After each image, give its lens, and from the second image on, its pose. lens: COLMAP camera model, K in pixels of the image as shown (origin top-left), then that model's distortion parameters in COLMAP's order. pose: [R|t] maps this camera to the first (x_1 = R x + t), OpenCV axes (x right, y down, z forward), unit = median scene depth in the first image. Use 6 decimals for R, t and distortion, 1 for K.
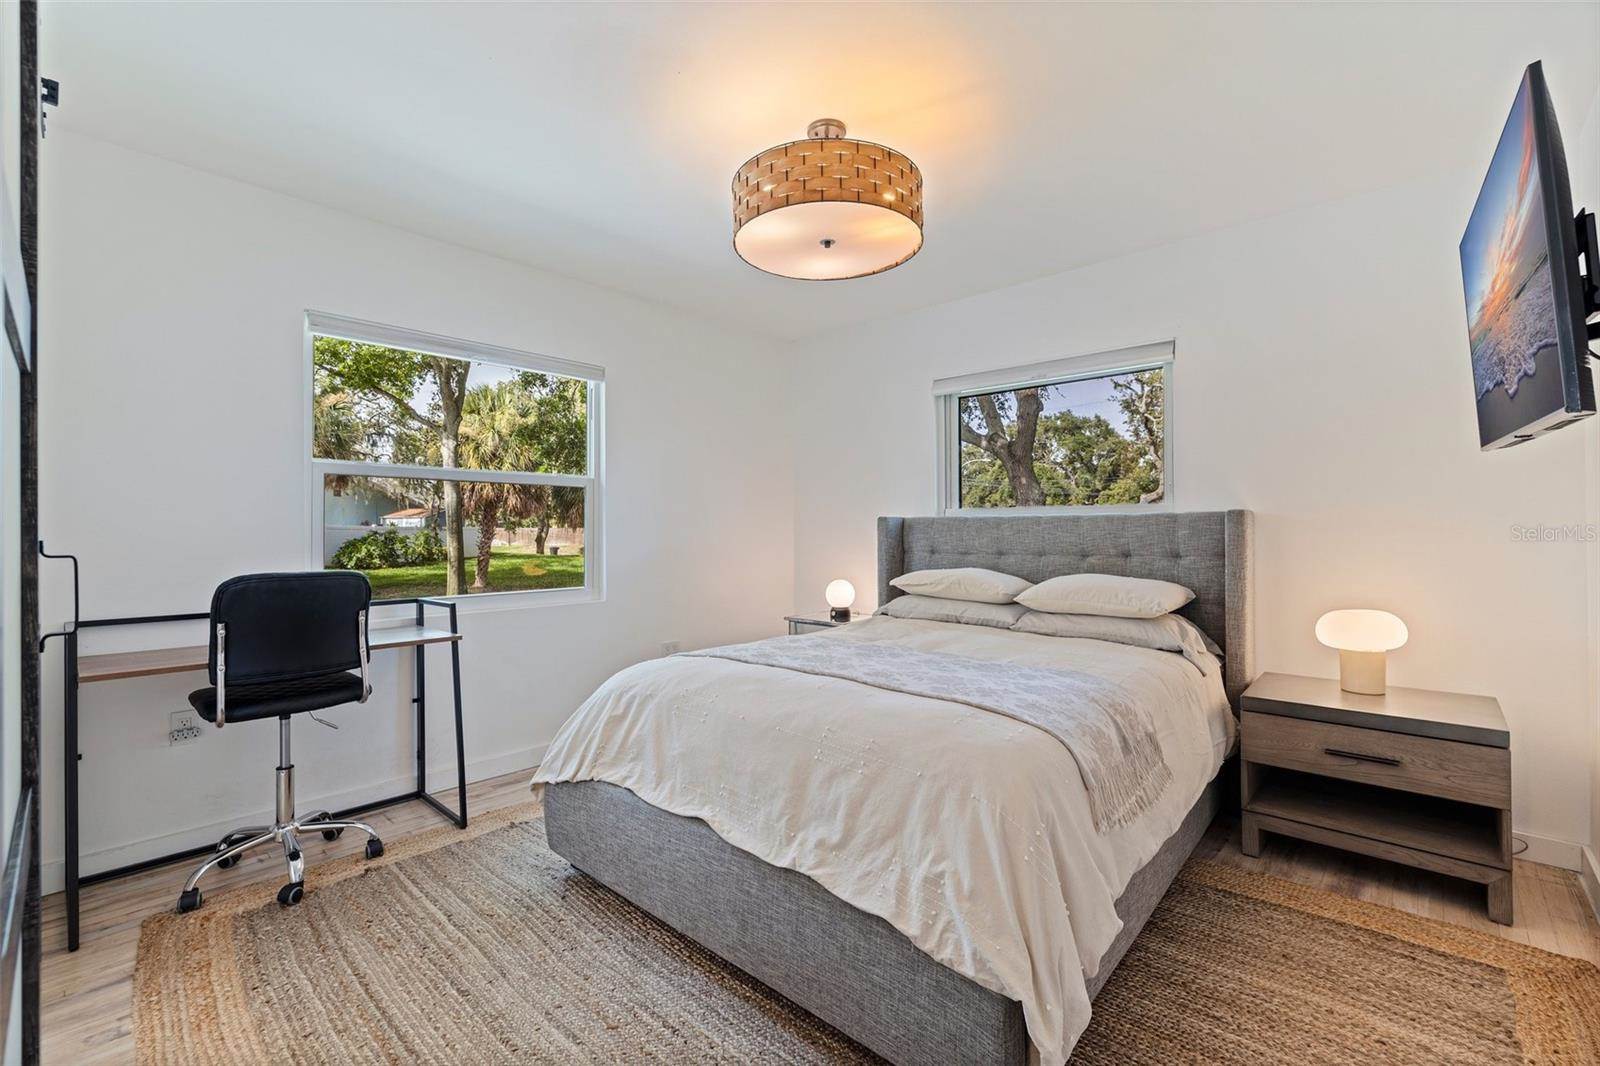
lens RADIAL K [[683.5, 0, 802.7], [0, 683.5, 527.5], [0, 0, 1]] dist [0.001691, -0.000178]
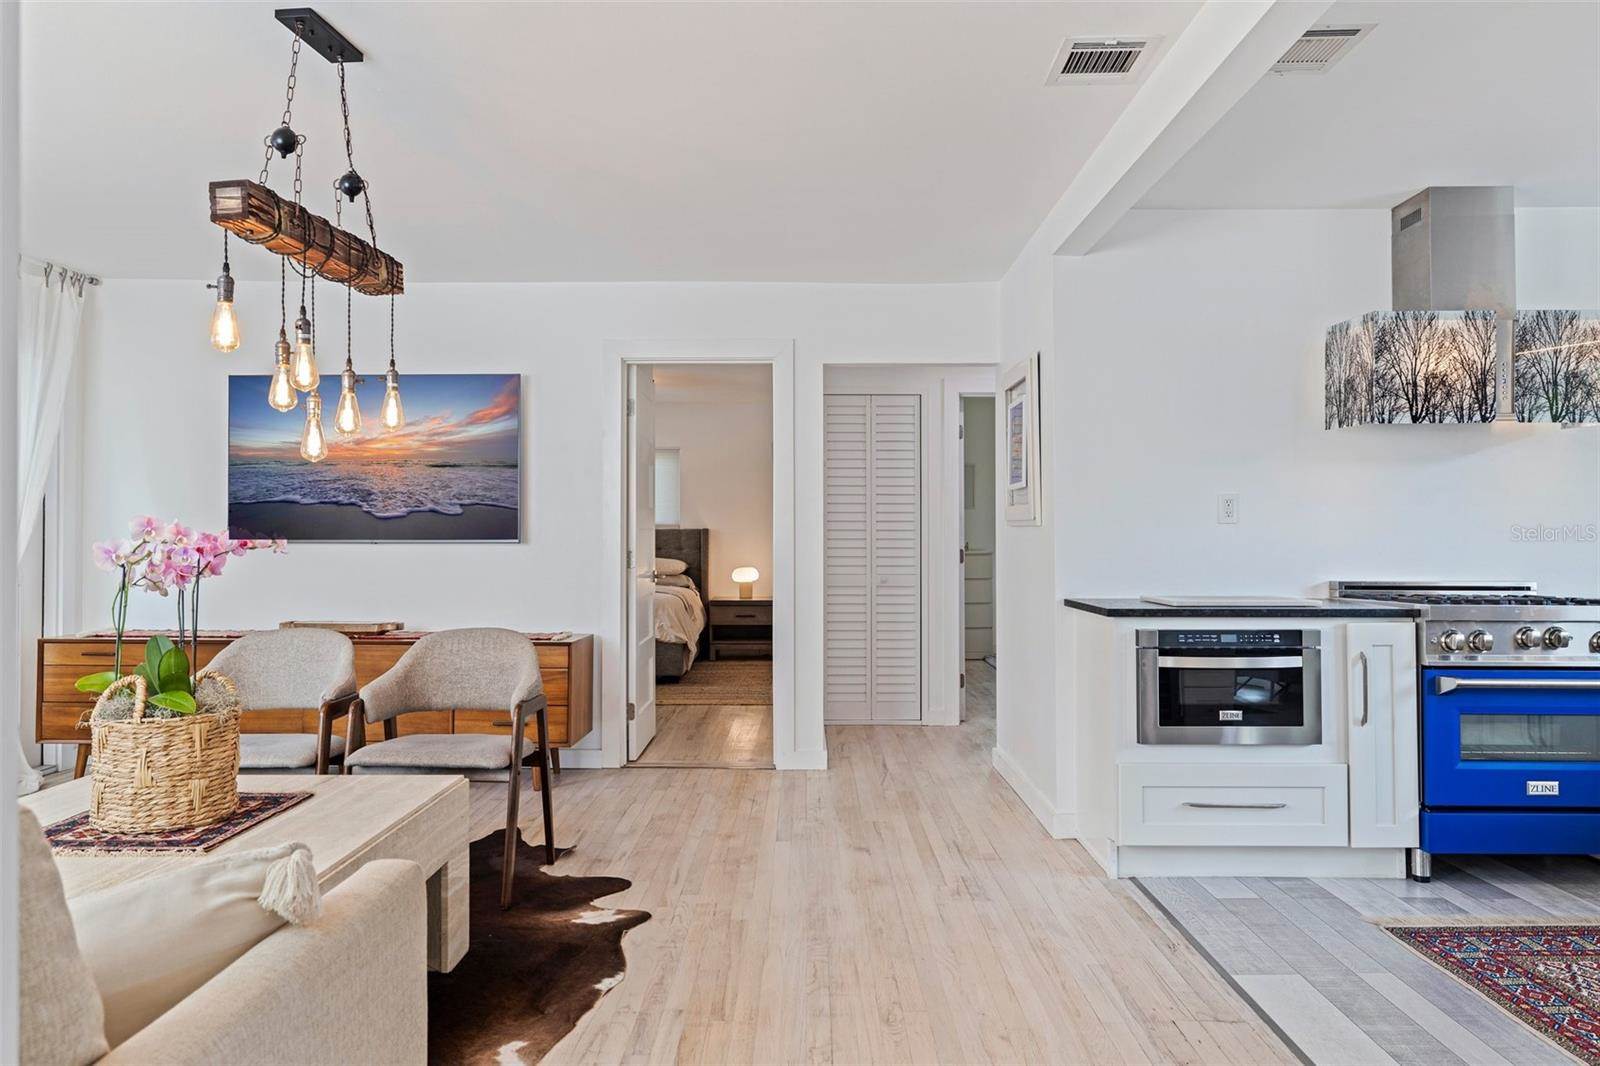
lens RADIAL K [[1104.4, 0, 795.4], [0, 1104.4, 531.7], [0, 0, 1]] dist [0.001613, -0.001347]
pose [[0.740811, 0.012465, 0.671598, -1.776424], [-0.007193, 0.999918, -0.010625, 0.024216], [-0.671675, 0.003040, 0.740840, -2.131216]]
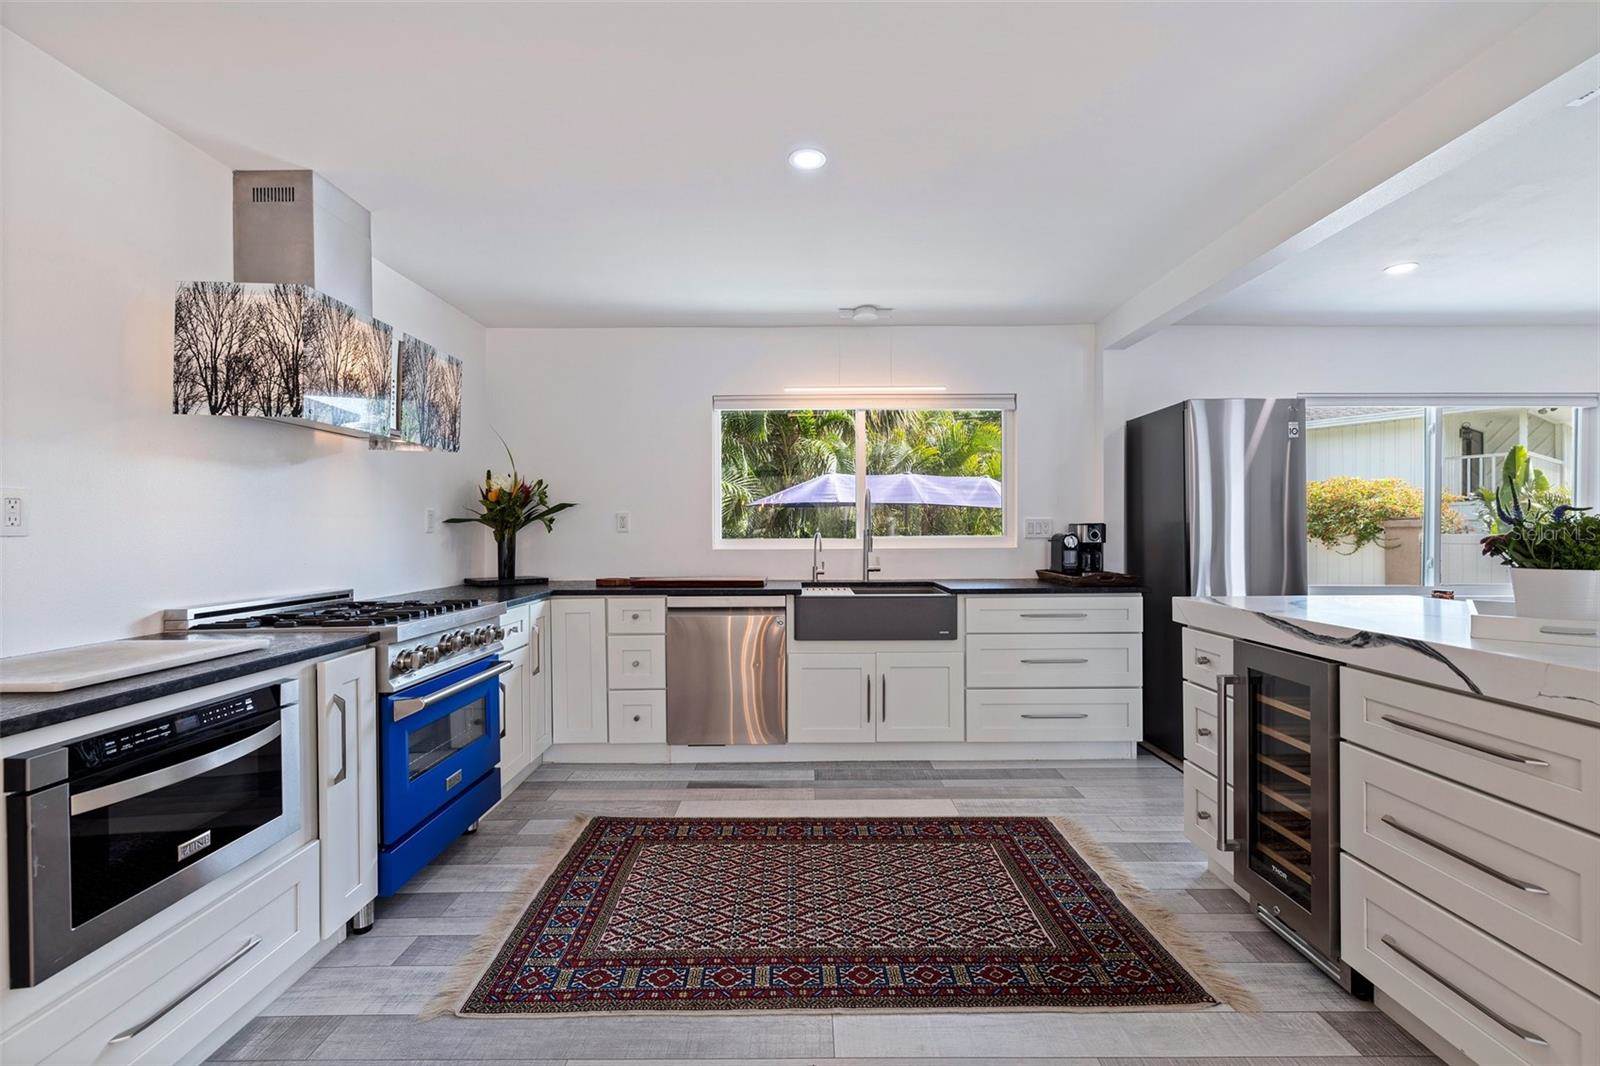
lens RADIAL K [[683.5, 0, 804.2], [0, 683.5, 530.4], [0, 0, 1]] dist [0.001691, -0.000178]
pose [[-0.683035, 0.011108, 0.730302, -1.171884], [0.008003, 0.999938, -0.007724, -0.004493], [-0.730342, 0.000569, -0.683081, -1.459667]]
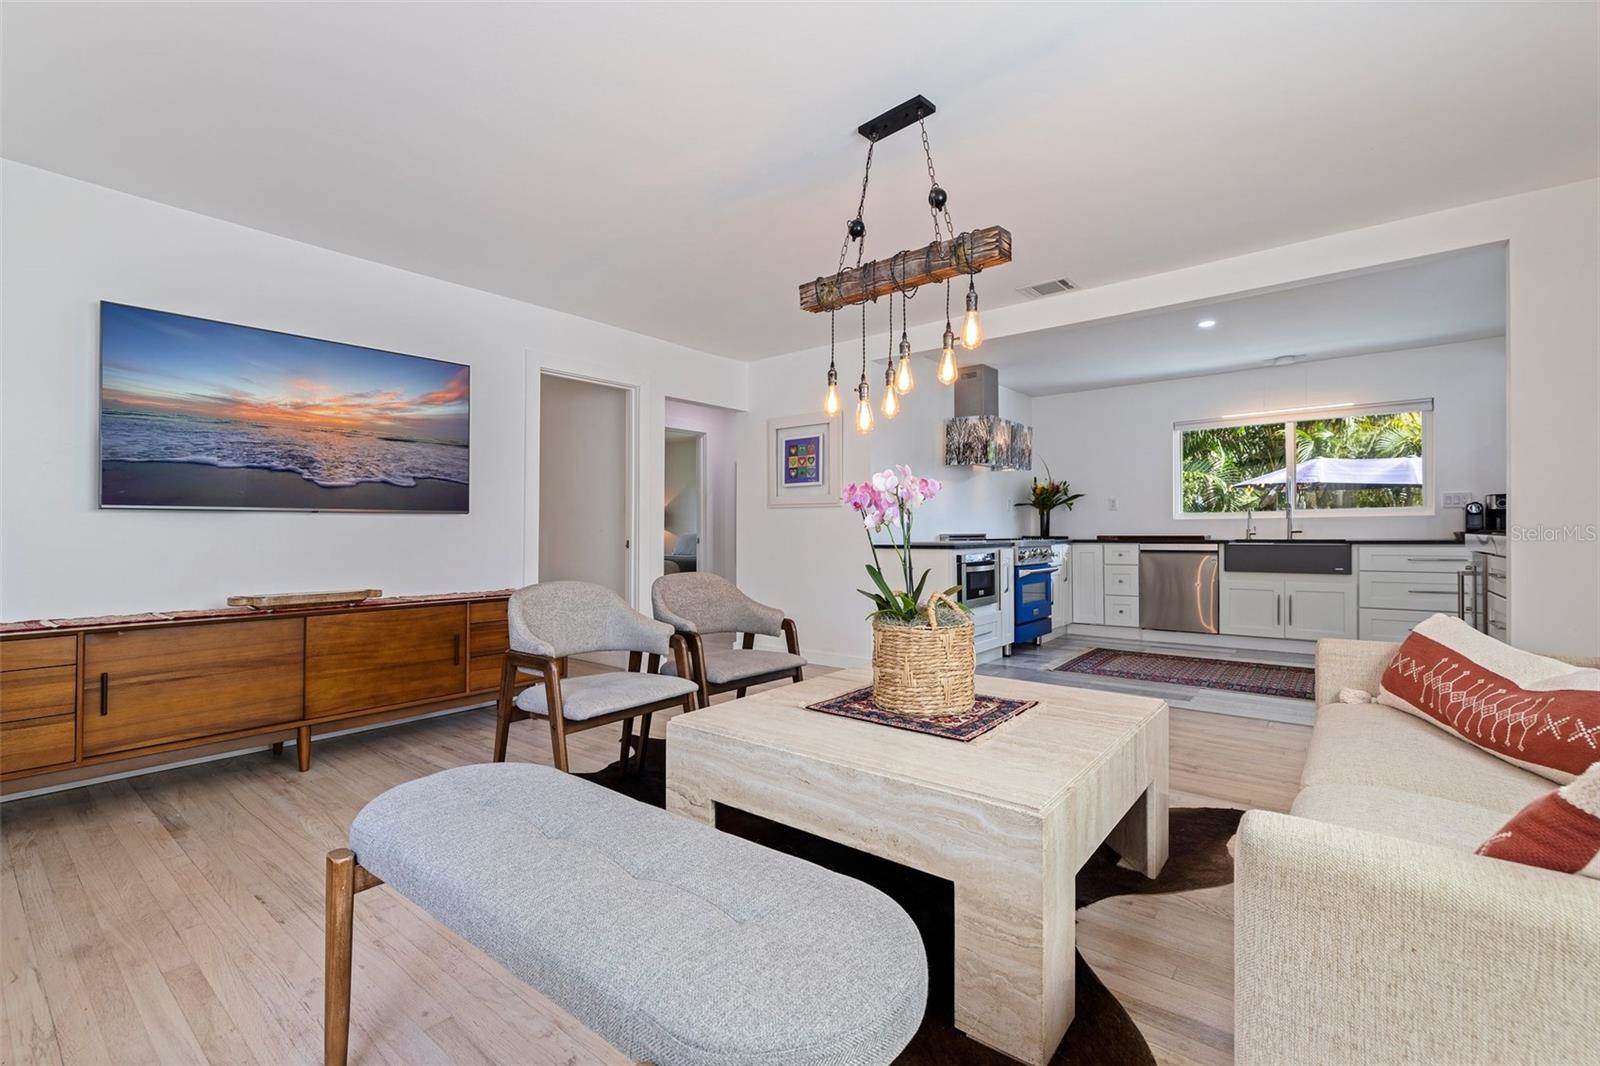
lens RADIAL K [[683.5, 0, 798.7], [0, 683.5, 541.4], [0, 0, 1]] dist [0.001691, -0.000178]
pose [[-0.059033, -0.006399, 0.998236, -2.273889], [0.005478, 0.999962, 0.006734, 0.079579], [-0.998241, 0.005866, -0.058995, -0.874916]]
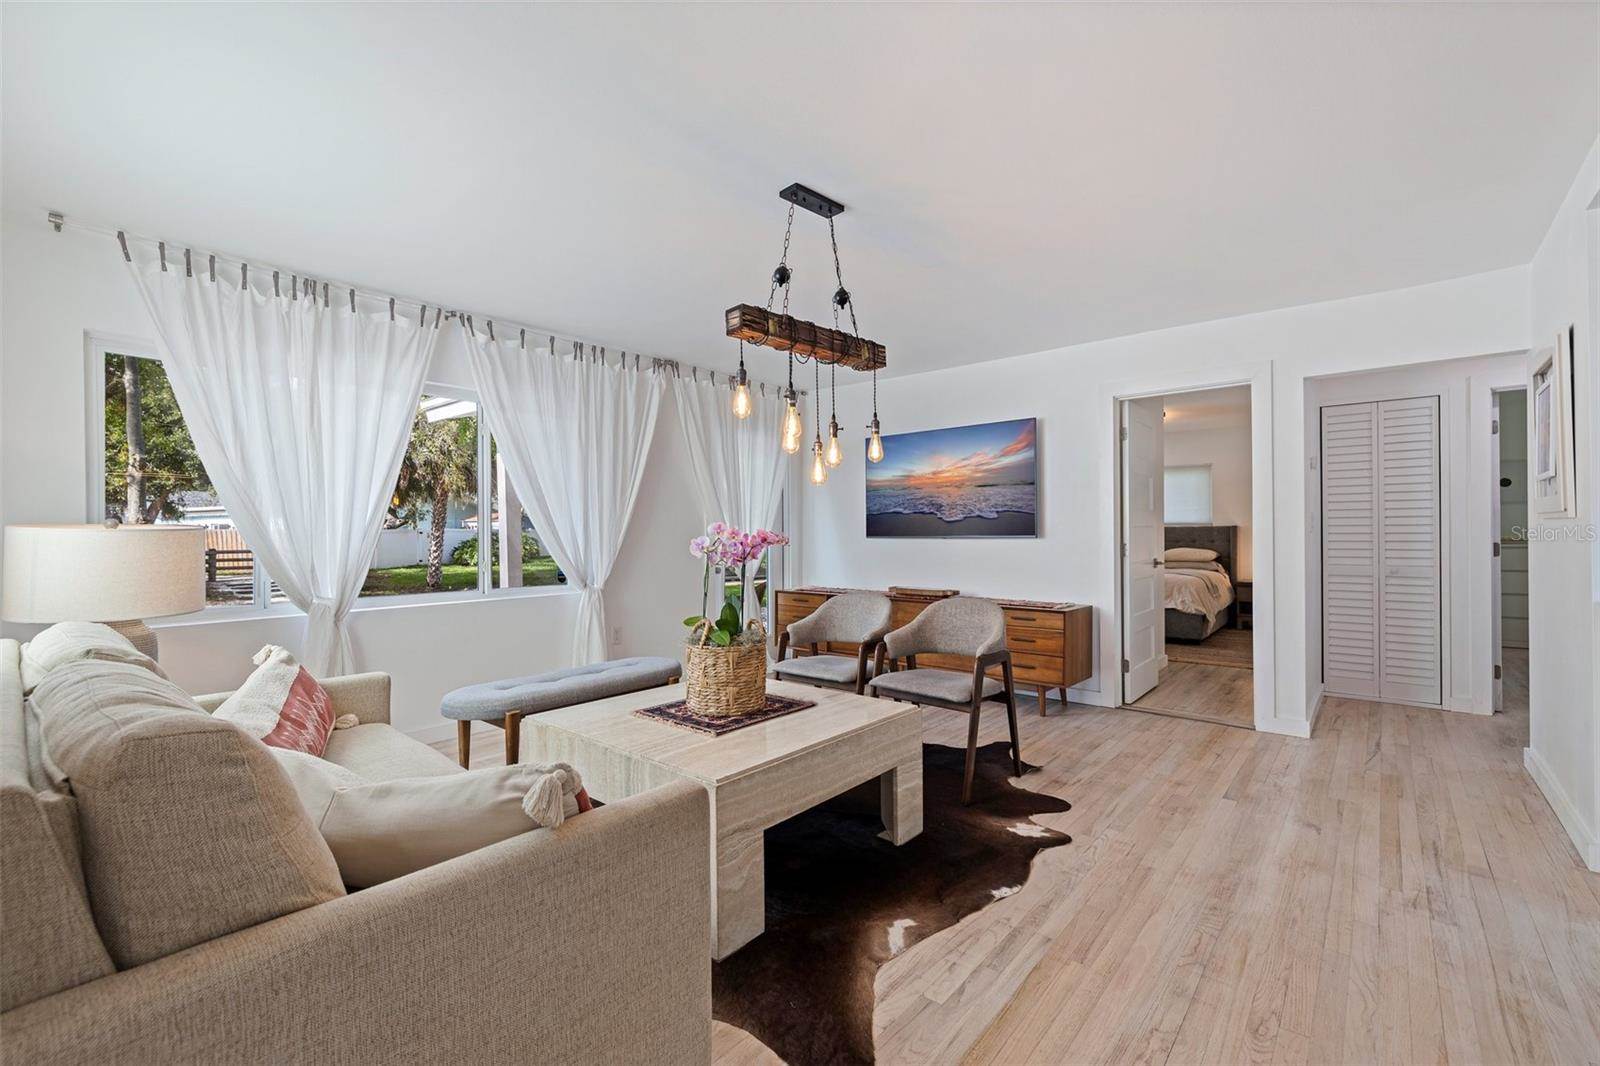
lens RADIAL K [[683.5, 0, 804.7], [0, 683.5, 536.5], [0, 0, 1]] dist [0.001691, -0.000178]
pose [[0.998995, 0.002987, 0.044716, -1.463434], [-0.003117, 0.999991, 0.002840, 0.020836], [-0.044707, -0.002976, 0.998996, -2.027289]]
